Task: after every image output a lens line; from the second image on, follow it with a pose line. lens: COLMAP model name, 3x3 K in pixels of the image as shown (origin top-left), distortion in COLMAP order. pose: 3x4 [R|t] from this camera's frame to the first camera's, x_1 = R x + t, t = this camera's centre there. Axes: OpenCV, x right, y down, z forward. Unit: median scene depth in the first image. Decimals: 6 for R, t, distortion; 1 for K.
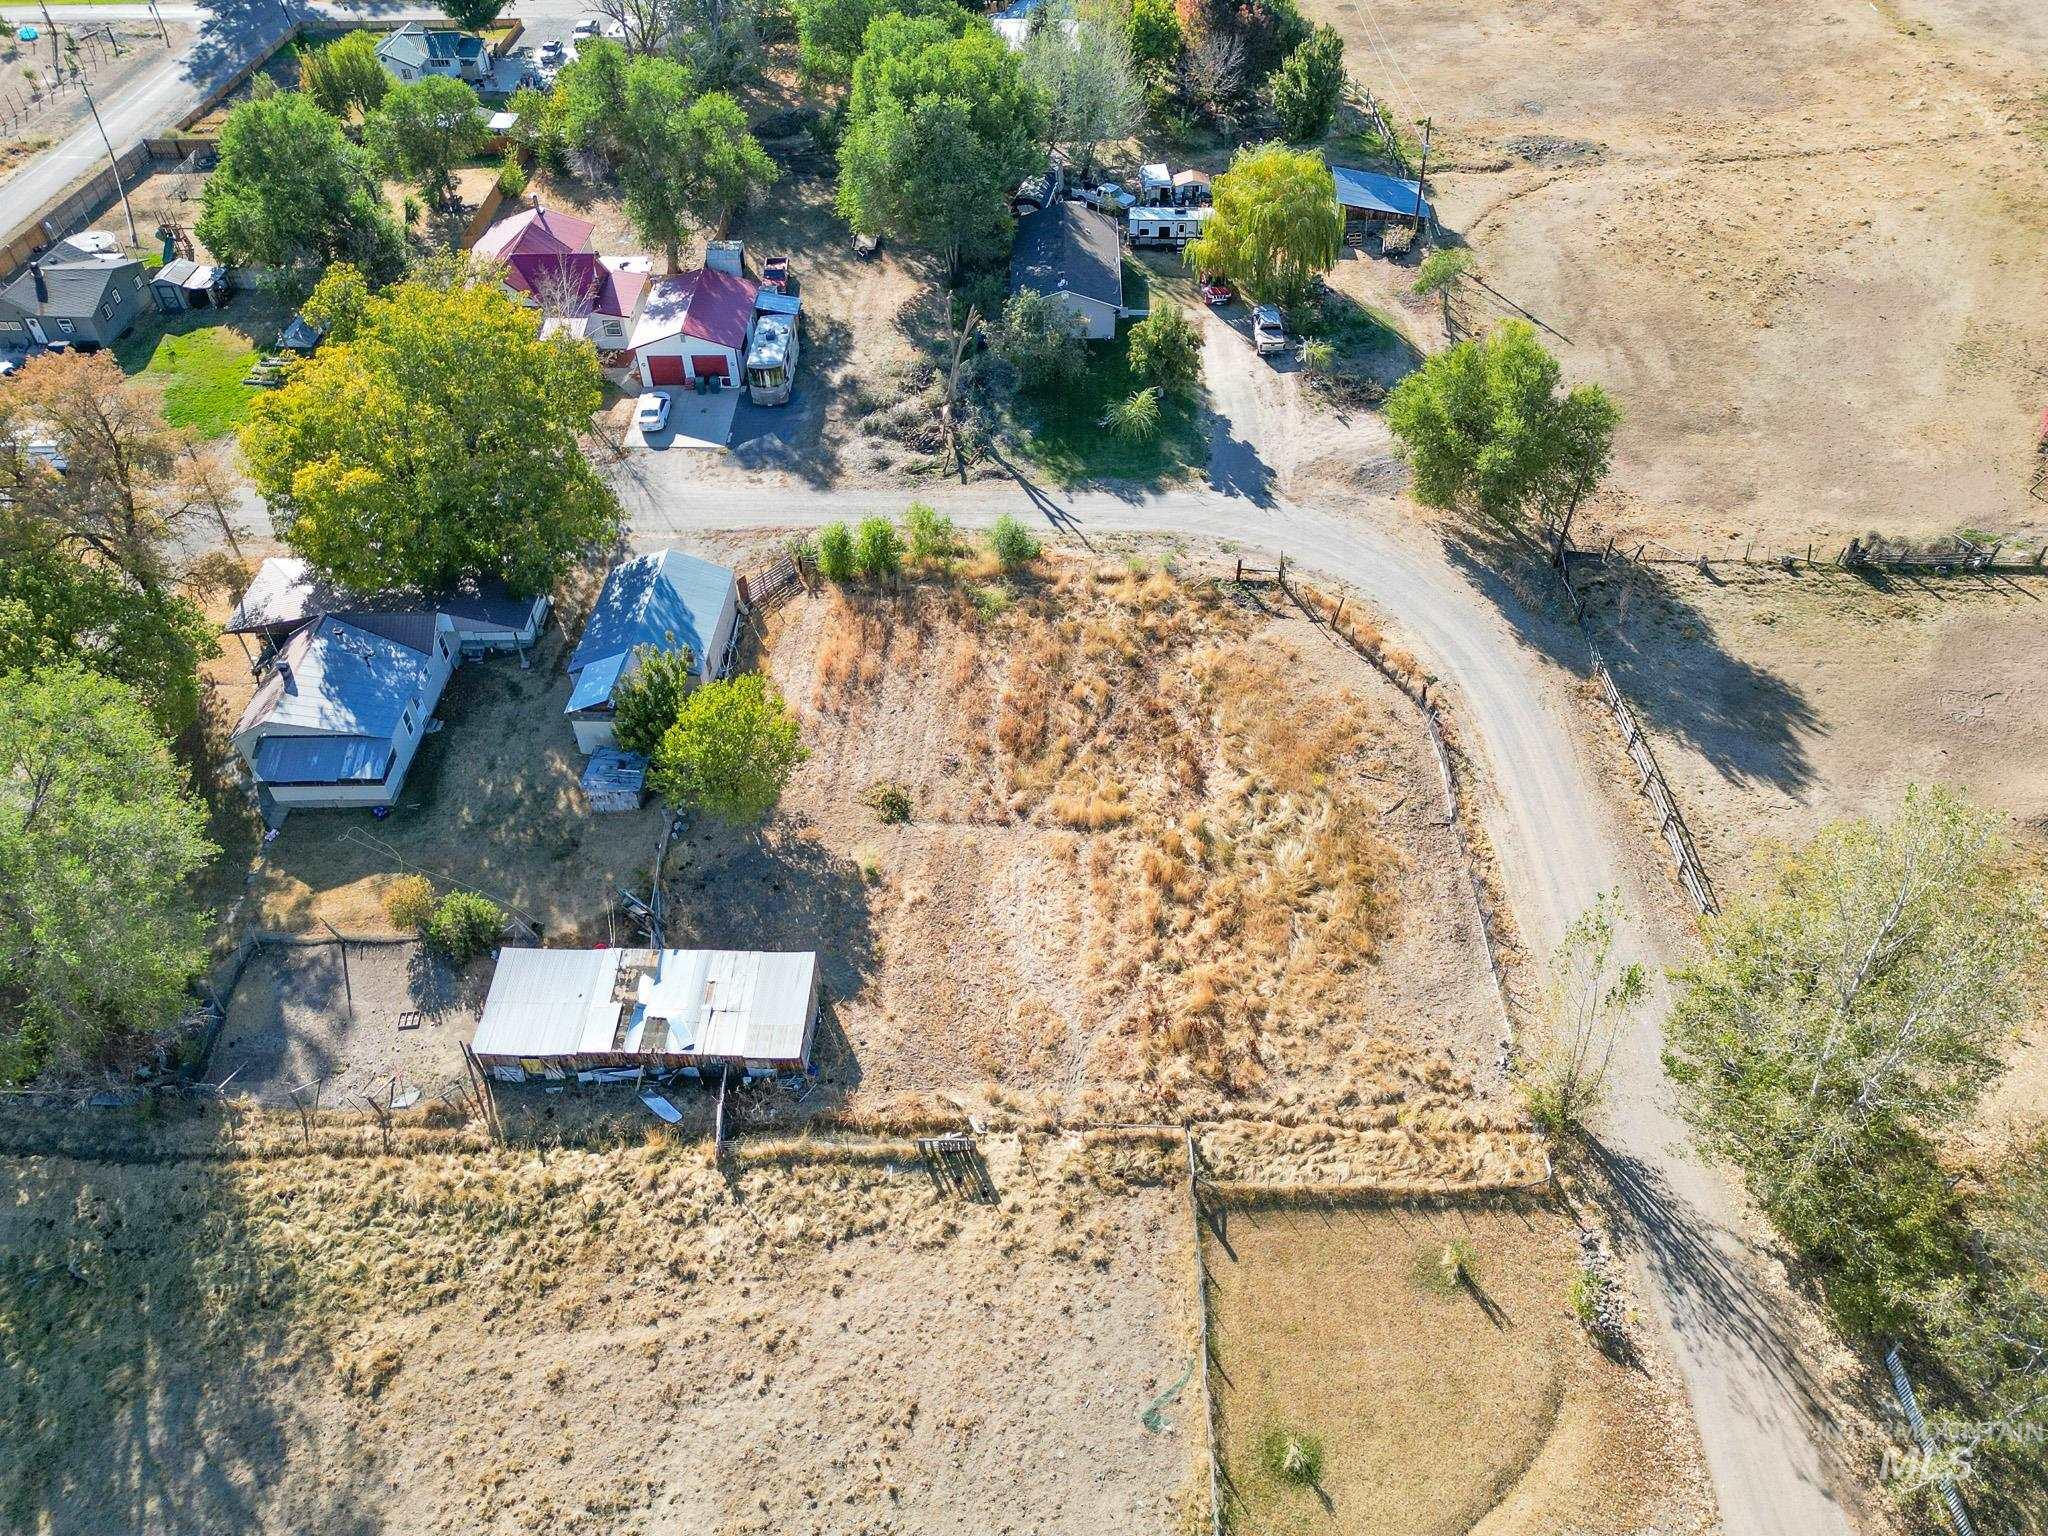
lens RADIAL K [[1432.1, 0, 1018.1], [0, 1432.1, 764.6], [0, 0, 1]] dist [0.059257, -0.053631]
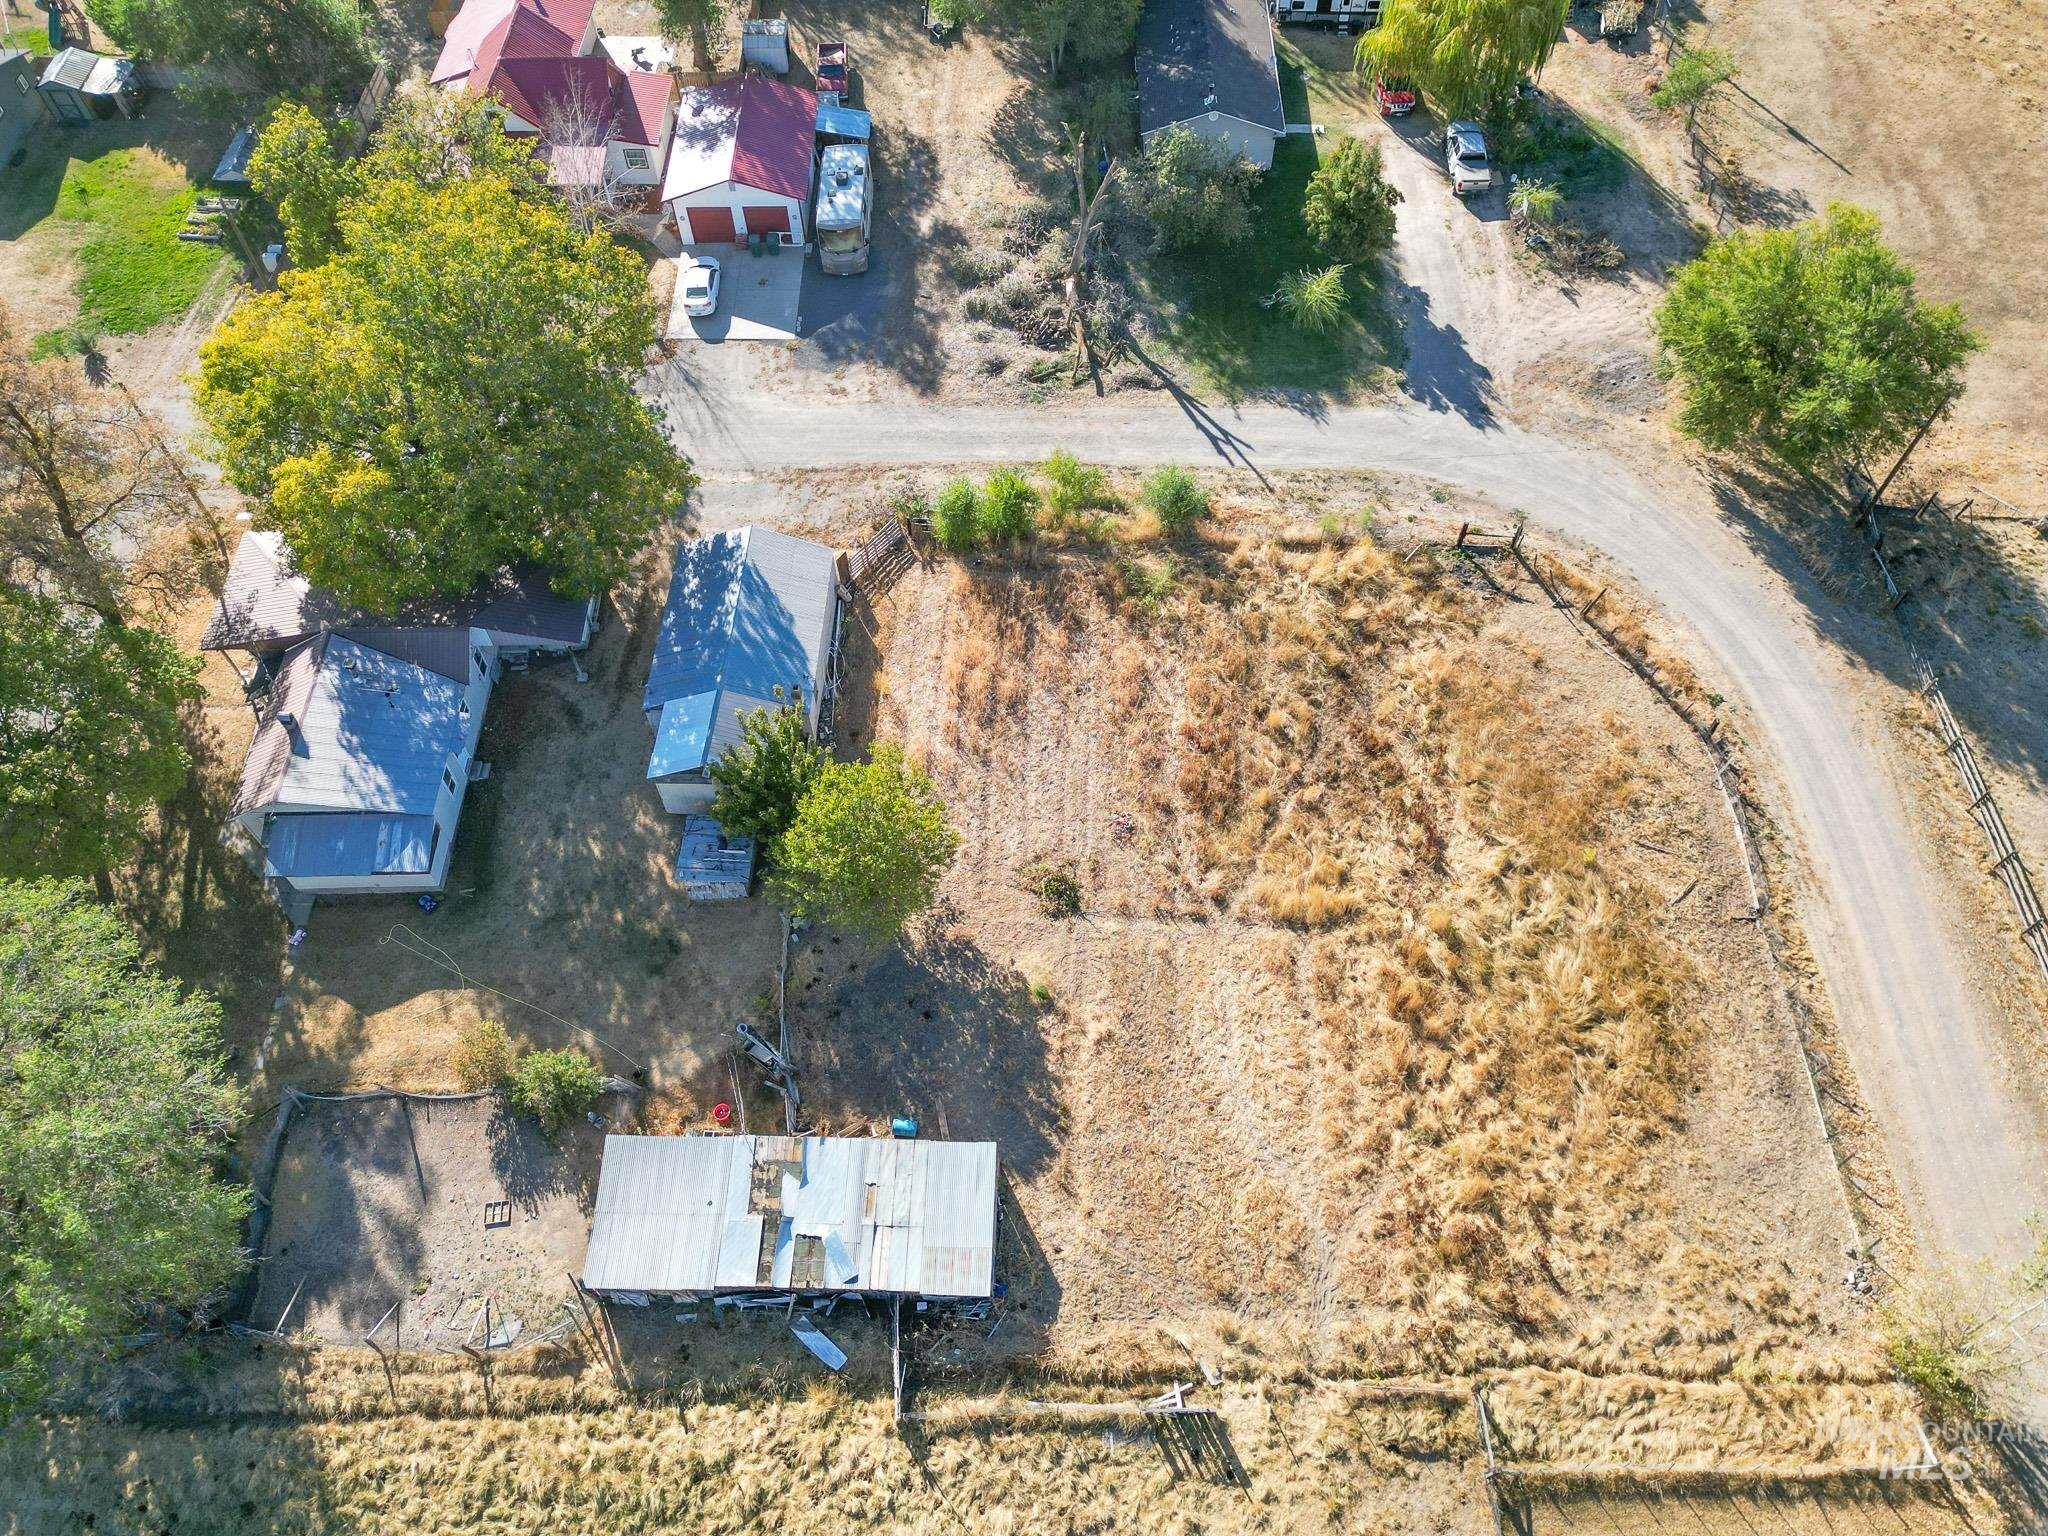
lens RADIAL K [[1432.1, 0, 1021.2], [0, 1432.1, 763.3], [0, 0, 1]] dist [0.059257, -0.053631]
pose [[0.999946, -0.006786, 0.007854, -0.128741], [0.004941, 0.976655, 0.214757, -0.241745], [-0.009128, -0.214707, 0.976636, 0.252289]]
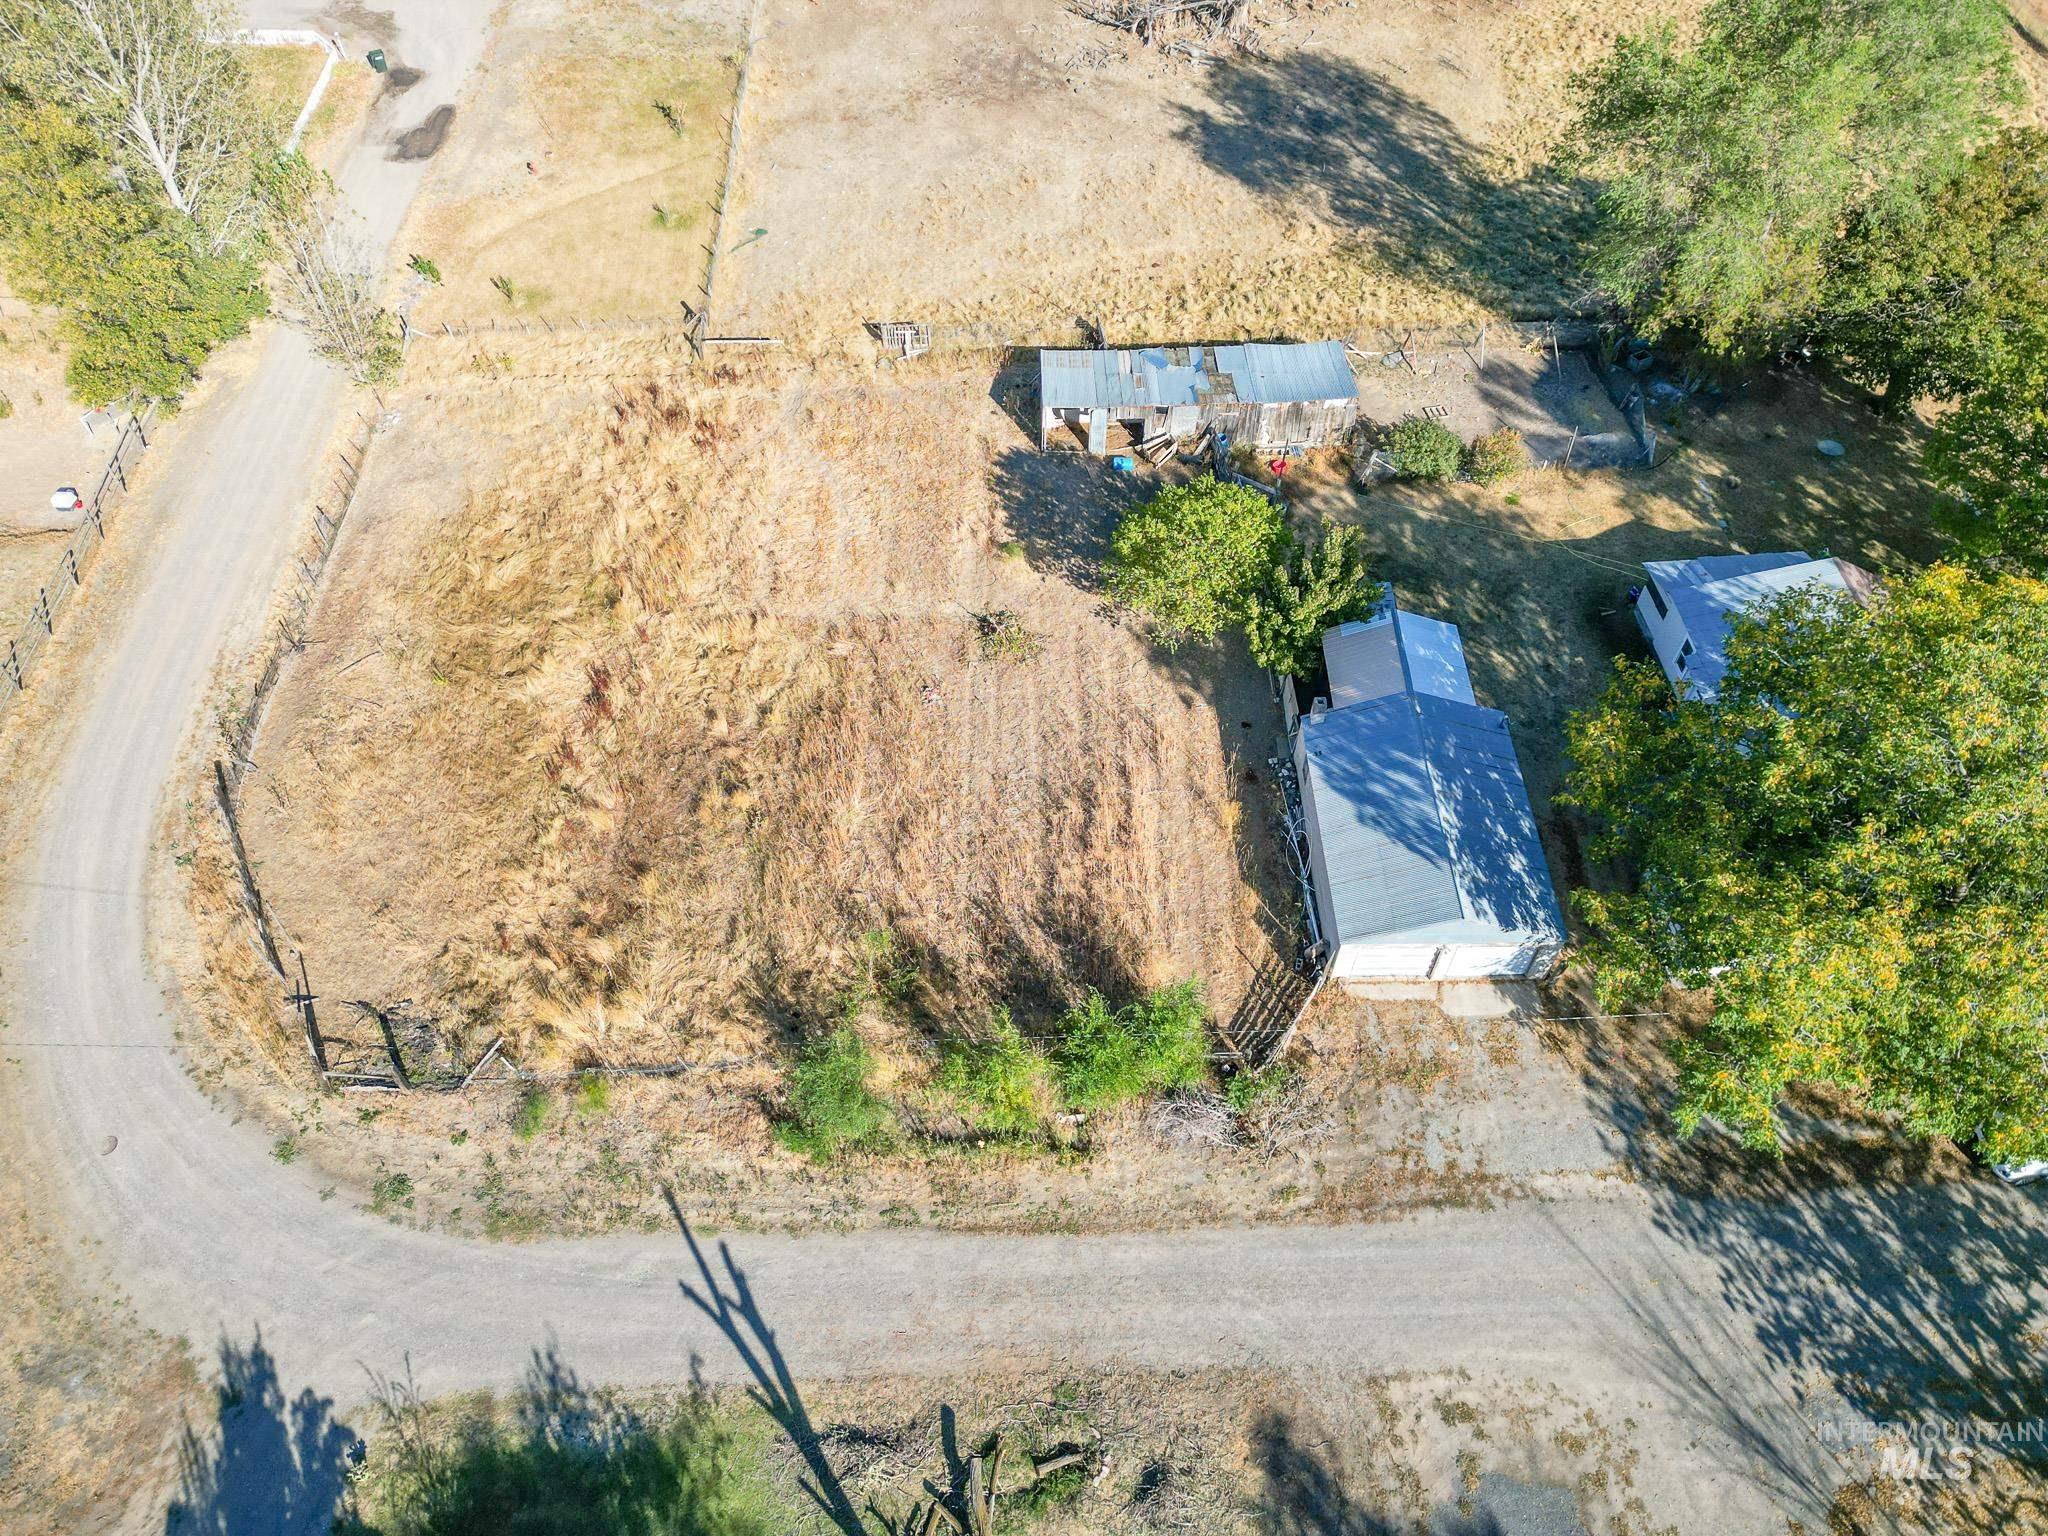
lens RADIAL K [[1432.1, 0, 1026.1], [0, 1432.1, 761.1], [0, 0, 1]] dist [0.059257, -0.053631]
pose [[-0.997586, 0.068184, -0.013126, -0.097761], [-0.019711, -0.096823, 0.995106, -0.855601], [0.066579, 0.992963, 0.097933, 1.112186]]
